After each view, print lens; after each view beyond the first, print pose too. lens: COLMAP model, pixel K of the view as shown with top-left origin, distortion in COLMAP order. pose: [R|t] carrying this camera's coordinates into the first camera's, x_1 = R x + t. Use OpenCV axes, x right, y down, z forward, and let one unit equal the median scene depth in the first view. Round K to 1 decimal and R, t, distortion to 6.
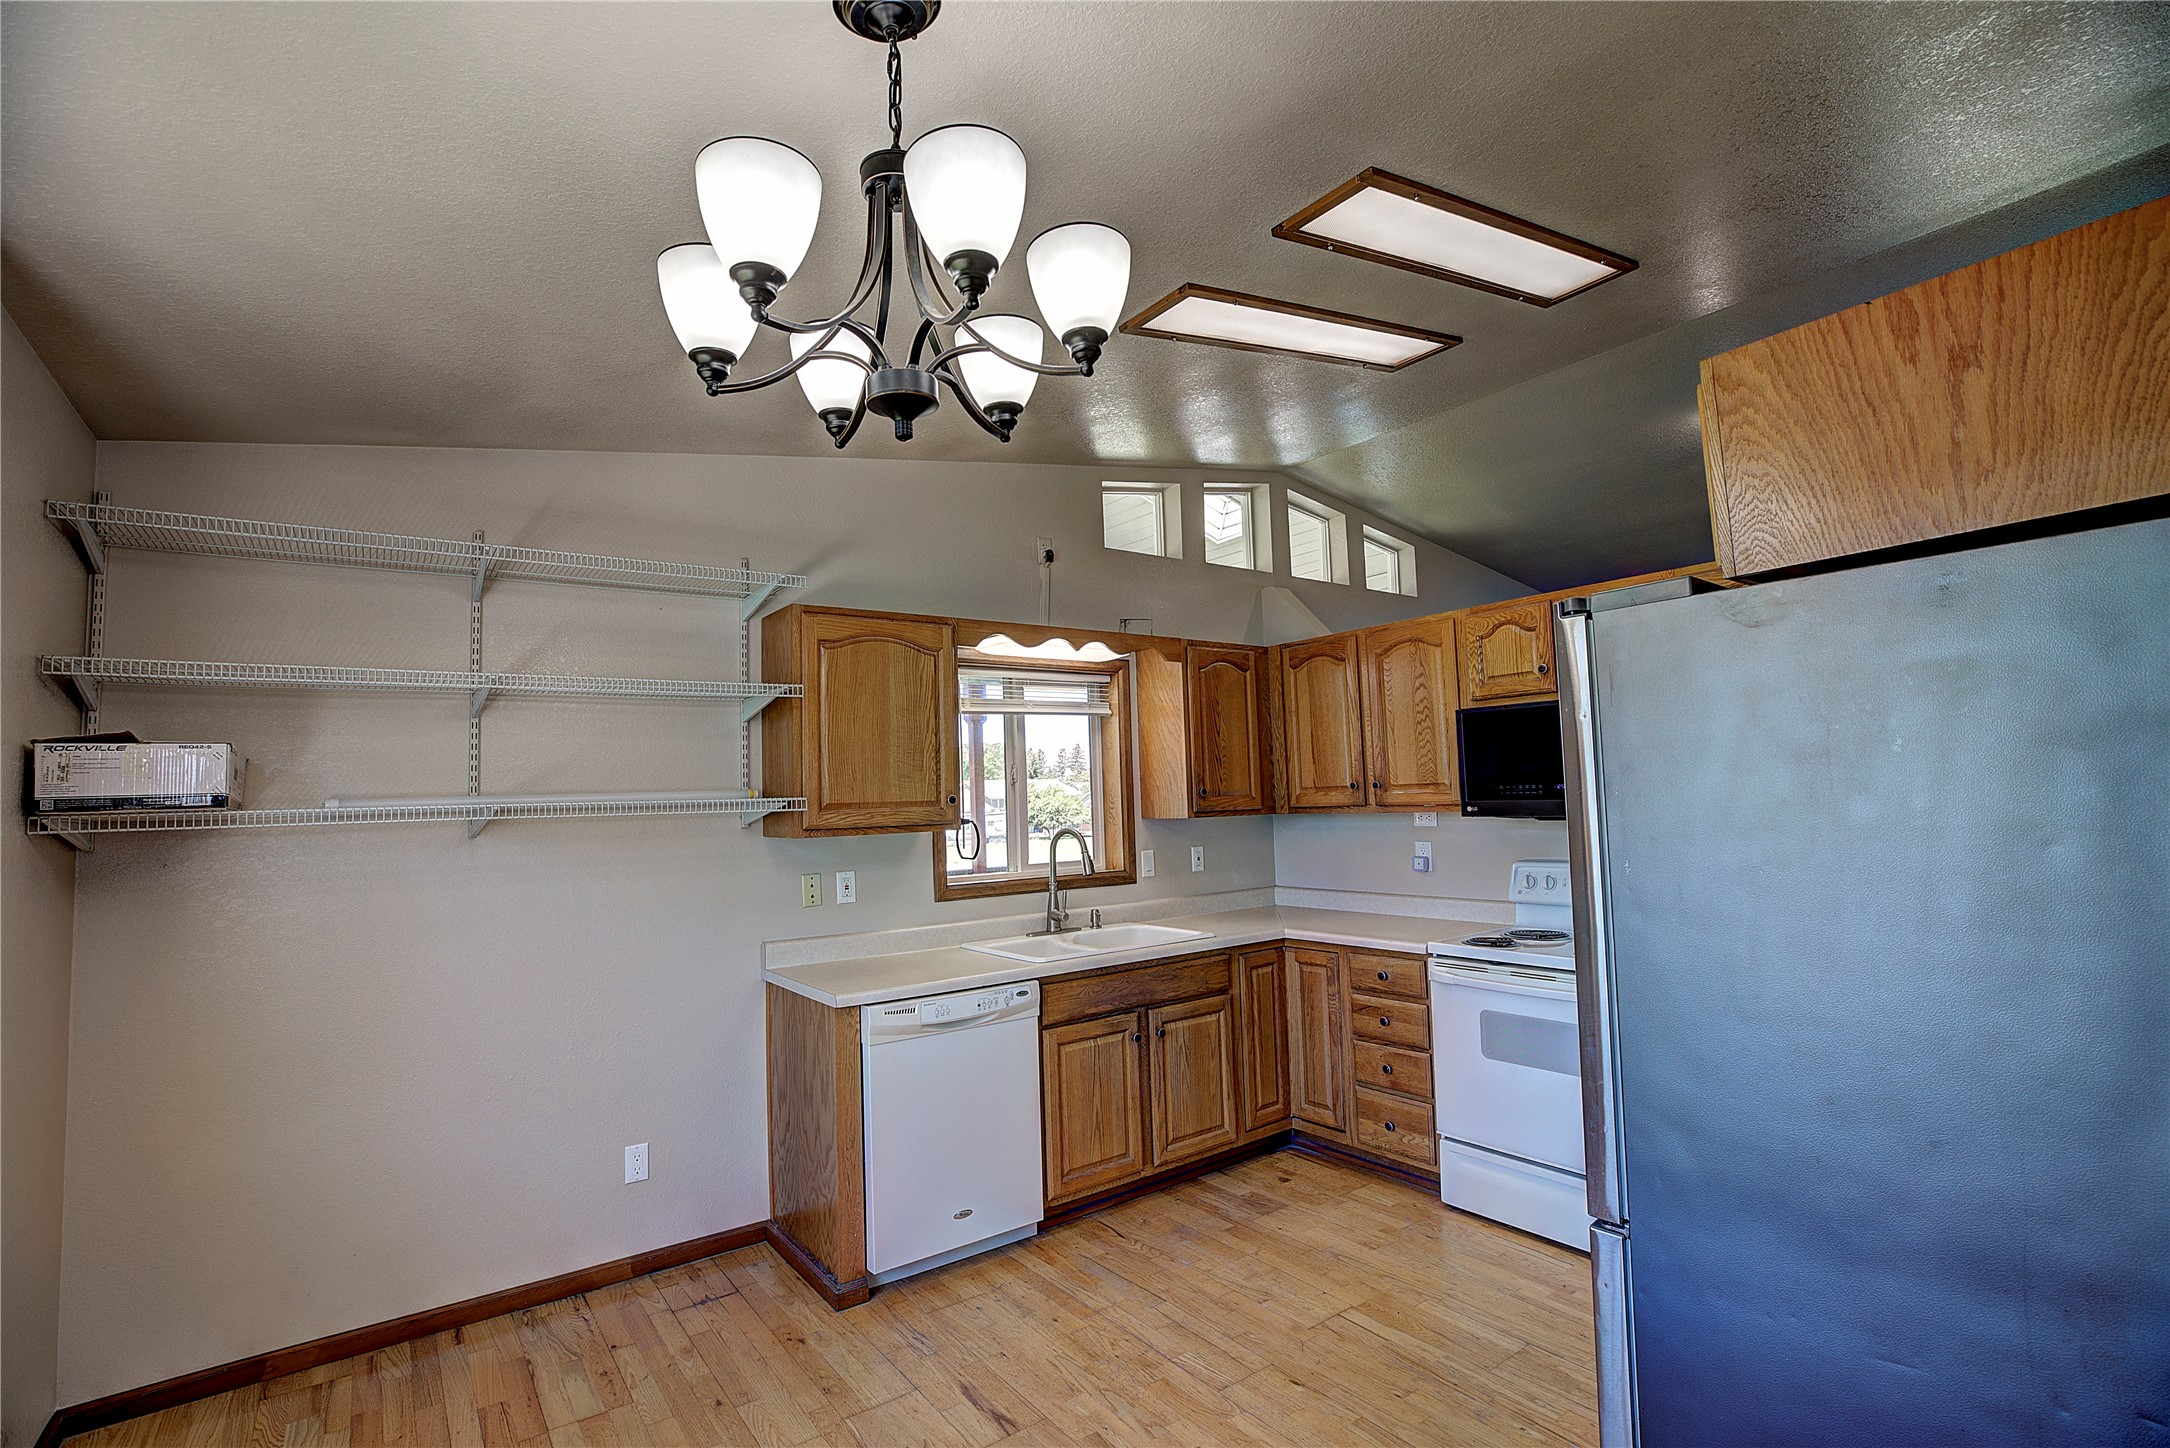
lens RADIAL K [[985.9, 0, 1081.9], [0, 985.9, 719.8], [0, 0, 1]] dist [-0.043583, 0.012465]
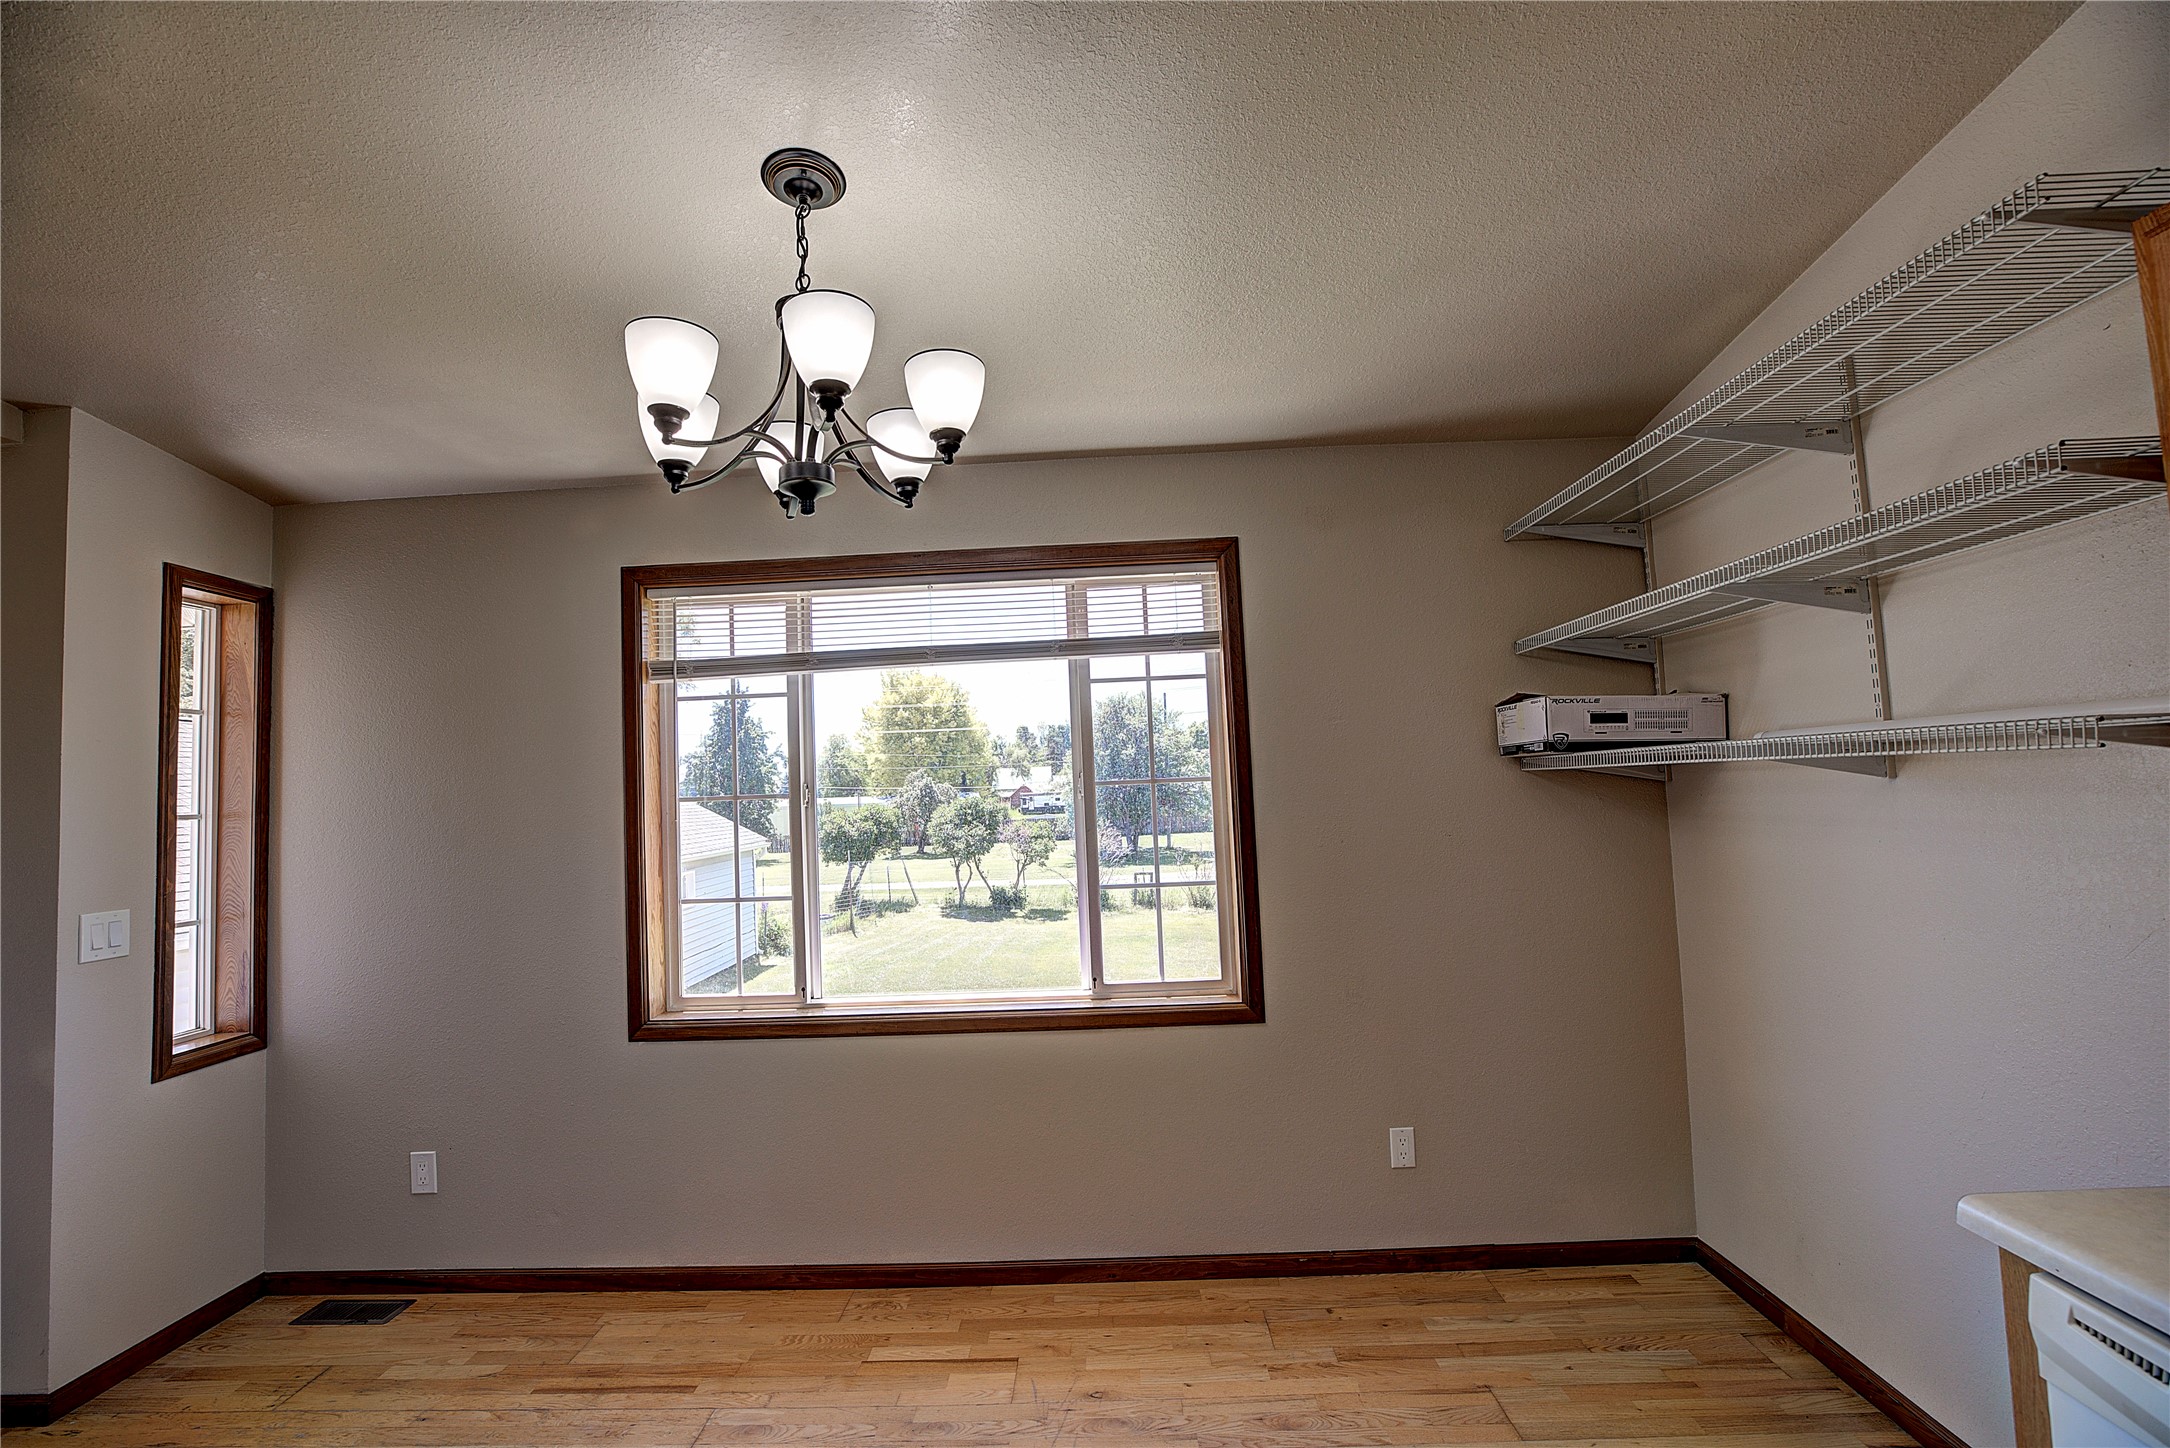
lens RADIAL K [[985.9, 0, 1084.7], [0, 985.9, 716.5], [0, 0, 1]] dist [-0.043583, 0.012465]
pose [[-0.613603, -0.000233, -0.789615, 0.235180], [0.123132, 0.987738, -0.095976, 0.056398], [0.779955, -0.156118, -0.606051, 0.773412]]
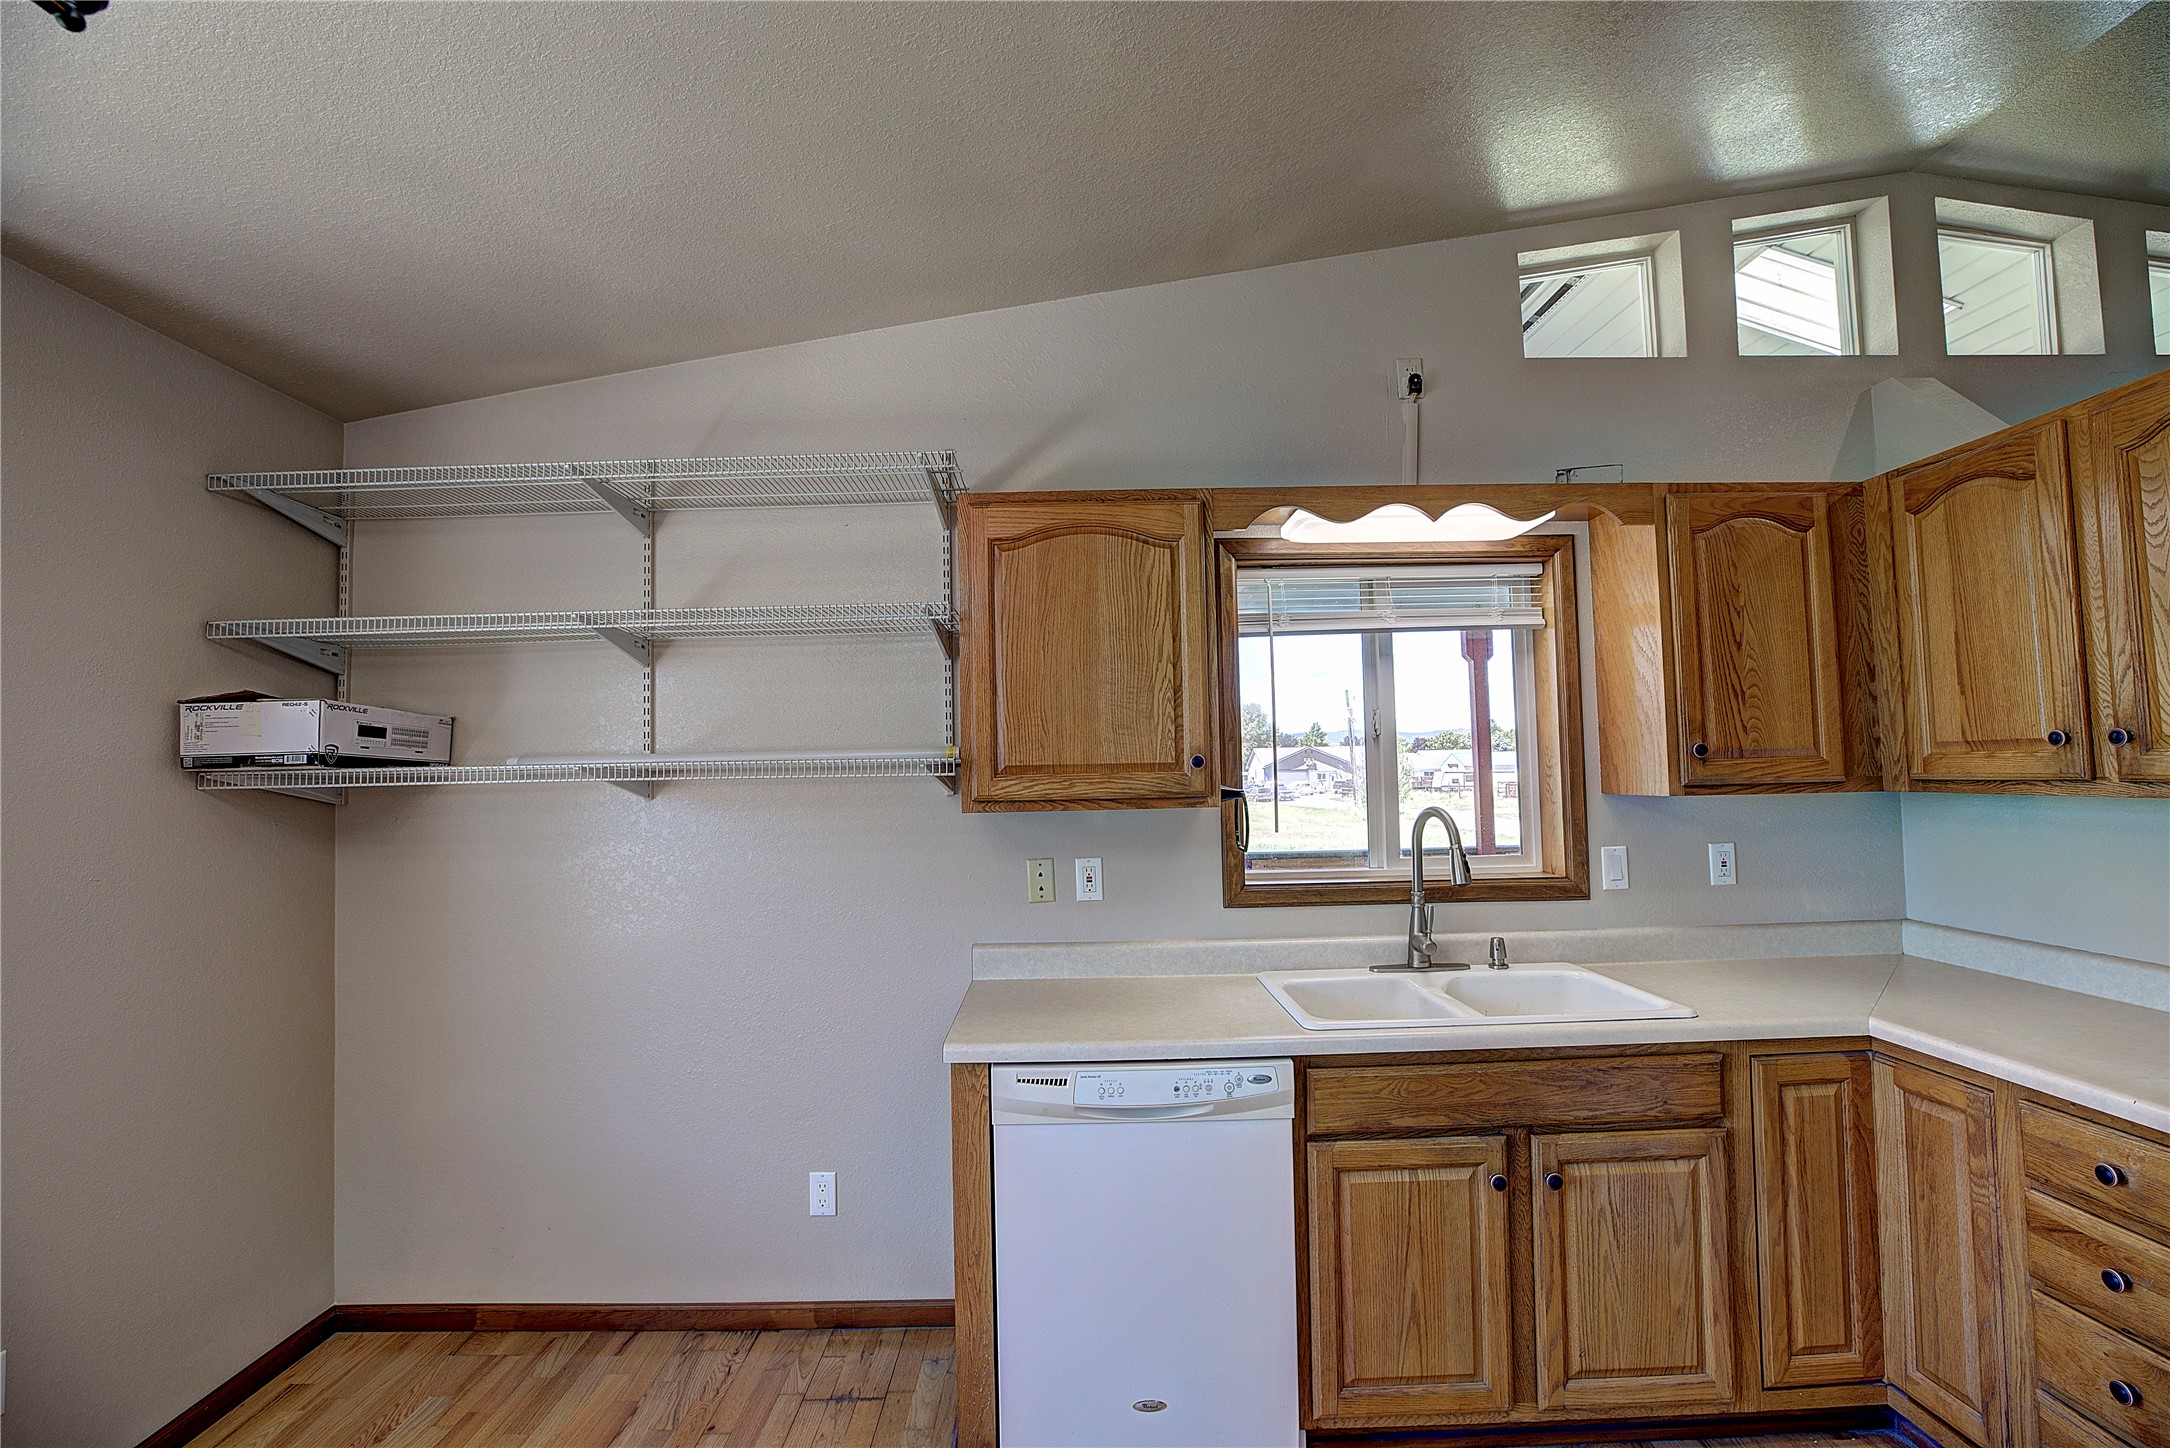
lens RADIAL K [[985.9, 0, 1077.6], [0, 985.9, 720.1], [0, 0, 1]] dist [-0.043583, 0.012465]
pose [[0.812021, -0.014811, -0.583441, 0.181113], [0.040875, 0.998666, 0.031538, 0.027613], [0.582195, -0.049458, 0.811543, 0.395424]]
